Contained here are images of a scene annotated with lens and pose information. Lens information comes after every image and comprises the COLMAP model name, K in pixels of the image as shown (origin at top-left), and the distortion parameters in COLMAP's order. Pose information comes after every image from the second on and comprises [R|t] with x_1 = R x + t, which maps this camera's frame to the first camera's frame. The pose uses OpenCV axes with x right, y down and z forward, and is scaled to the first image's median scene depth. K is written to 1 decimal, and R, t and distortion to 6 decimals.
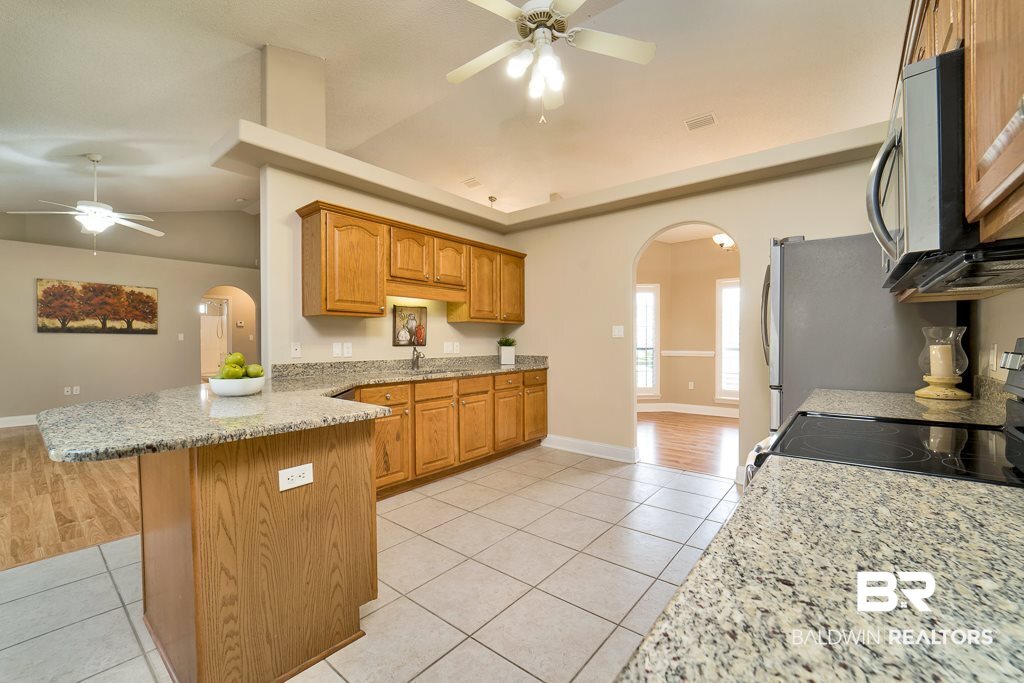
lens RADIAL K [[415.0, 0, 511.7], [0, 415.0, 346.6], [0, 0, 1]] dist [-0.016023, 0.000868]
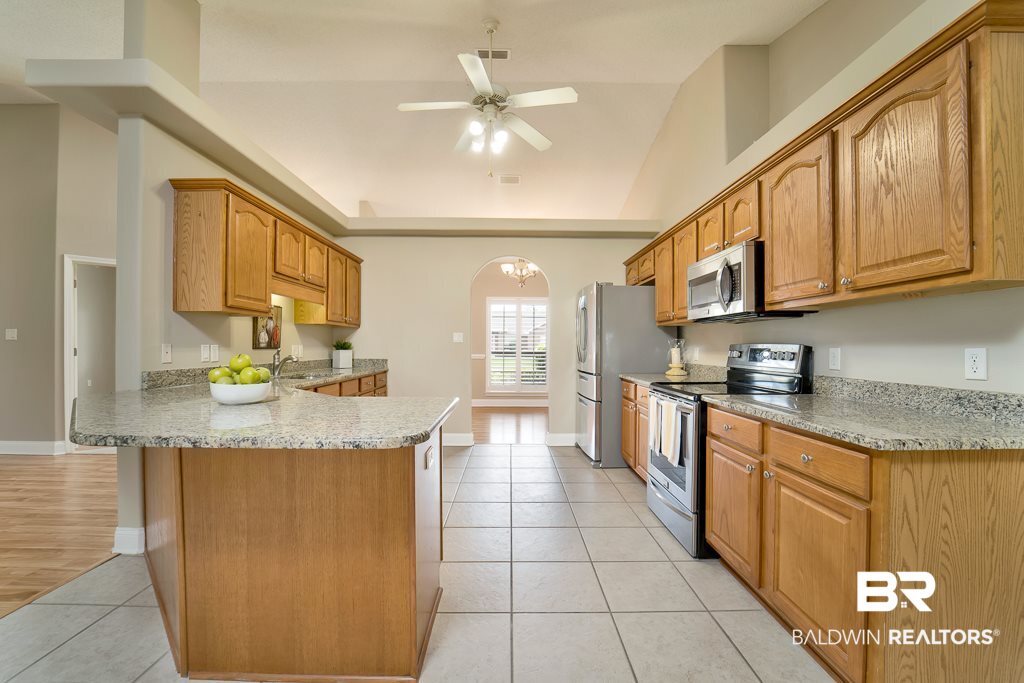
lens RADIAL K [[415.0, 0, 515.5], [0, 415.0, 343.4], [0, 0, 1]] dist [-0.016023, 0.000868]
pose [[0.775593, 0.010051, 0.631154, -0.395029], [0.002202, 0.999824, -0.018627, 0.004351], [-0.631230, 0.015837, 0.775434, -0.028491]]
